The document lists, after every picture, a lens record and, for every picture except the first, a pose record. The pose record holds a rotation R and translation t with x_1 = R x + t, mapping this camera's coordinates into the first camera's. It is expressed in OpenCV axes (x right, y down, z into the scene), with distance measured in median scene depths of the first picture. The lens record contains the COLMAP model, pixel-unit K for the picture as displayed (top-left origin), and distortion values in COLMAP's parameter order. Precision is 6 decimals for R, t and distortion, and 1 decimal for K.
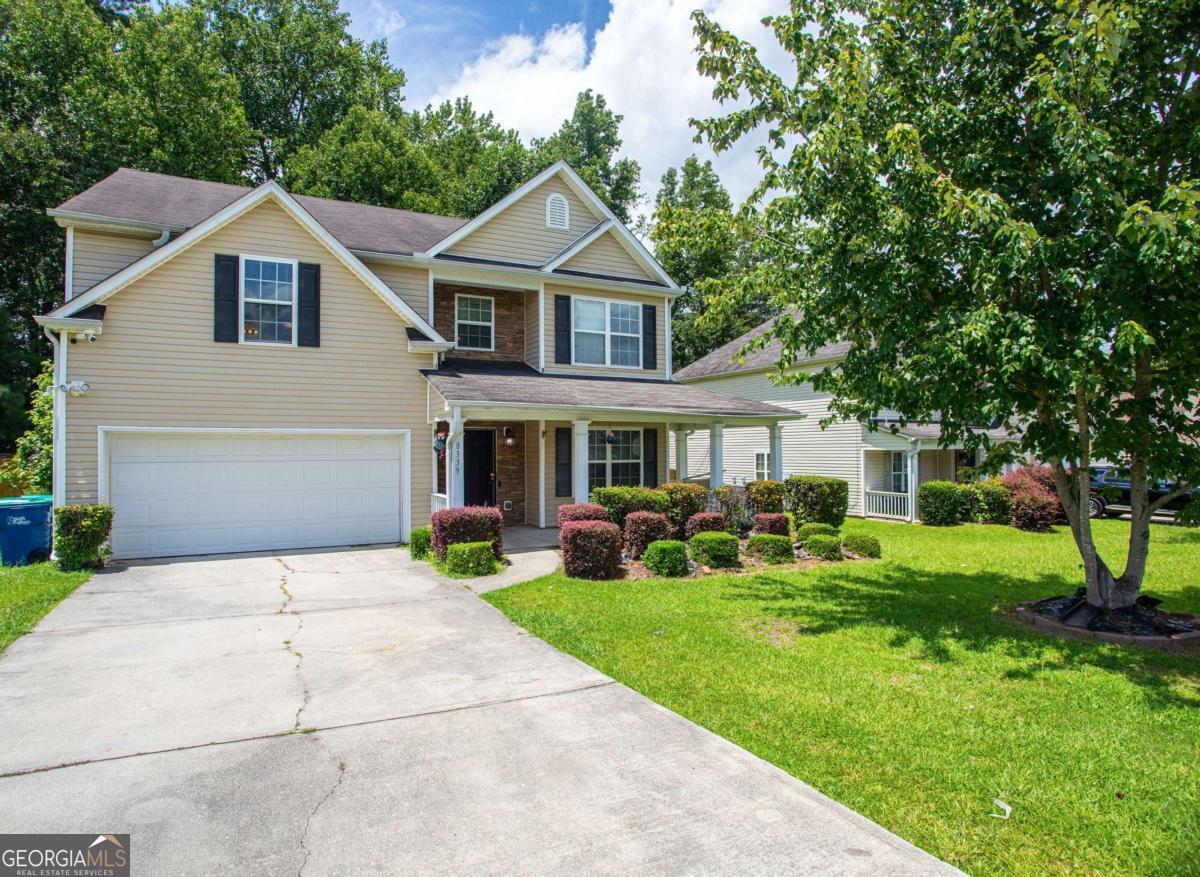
lens RADIAL K [[779.7, 0, 598.7], [0, 779.7, 440.1], [0, 0, 1]] dist [-0.009718, -0.002658]
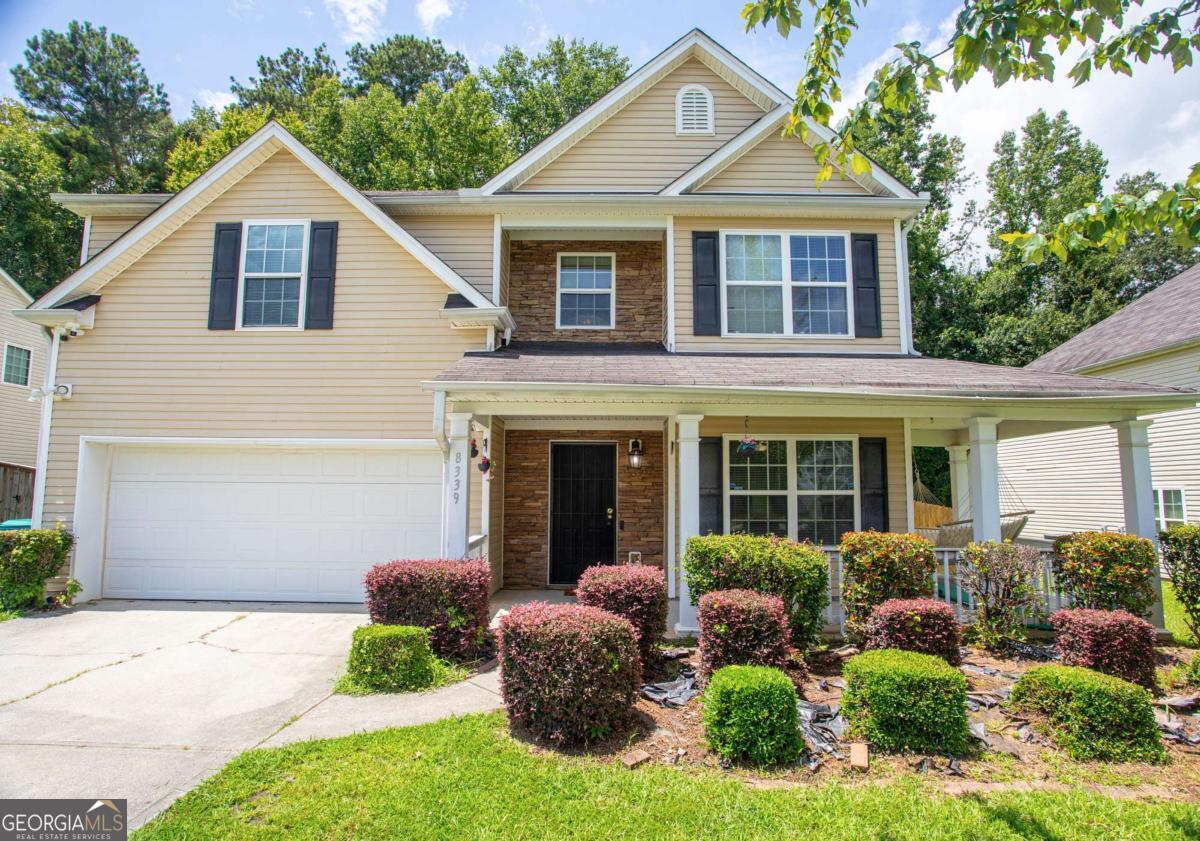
lens RADIAL K [[692.5, 0, 593.0], [0, 692.5, 425.4], [0, 0, 1]] dist [-0.030538, 0.017368]
pose [[0.863725, -0.038816, -0.502467, 0.156848], [-0.004286, 0.996428, -0.084342, 0.022981], [0.503946, 0.075002, 0.860473, 0.479452]]
